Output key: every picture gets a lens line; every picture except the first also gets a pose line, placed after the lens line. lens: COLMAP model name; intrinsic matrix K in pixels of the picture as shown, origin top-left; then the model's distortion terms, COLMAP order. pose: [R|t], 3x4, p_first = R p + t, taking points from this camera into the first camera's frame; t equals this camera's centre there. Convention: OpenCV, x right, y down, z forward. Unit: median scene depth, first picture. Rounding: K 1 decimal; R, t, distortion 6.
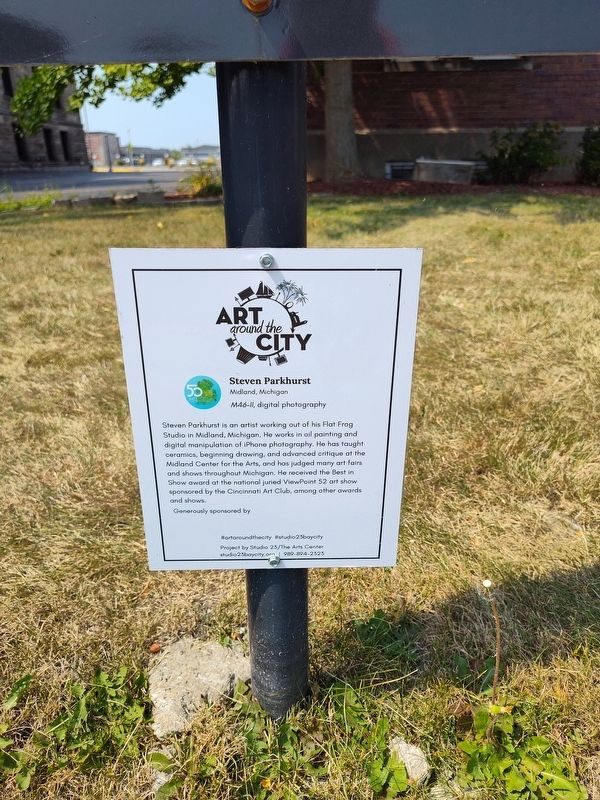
lens RADIAL K [[468.2, 0, 296.7], [0, 468.2, 386.0], [0, 0, 1]] dist [0.034796, -0.046988]
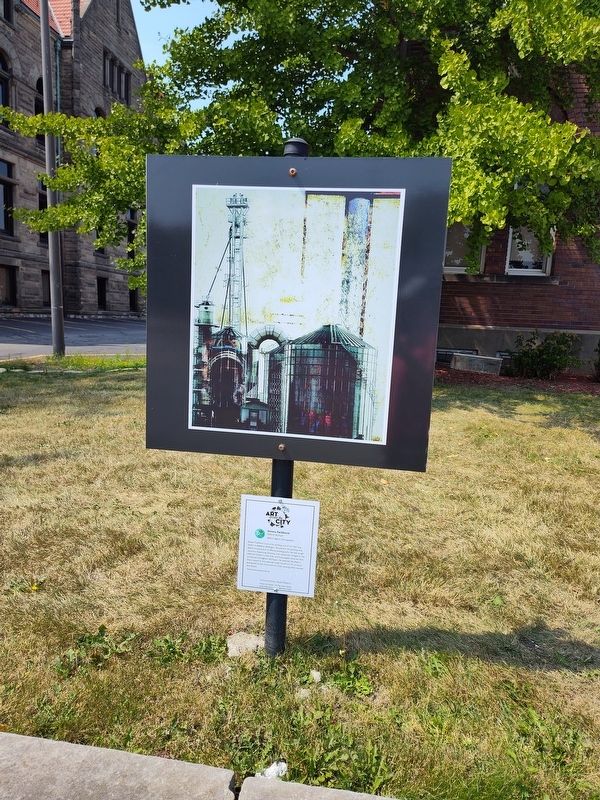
lens RADIAL K [[549.9, 0, 300.0], [0, 549.9, 400.0], [0, 0, 1]] dist [0.088406, -0.091783]
pose [[0.986920, 0.073874, -0.143286, 0.327446], [-0.104012, 0.970869, -0.215860, -0.049593], [0.123166, 0.227940, 0.965854, -1.700163]]
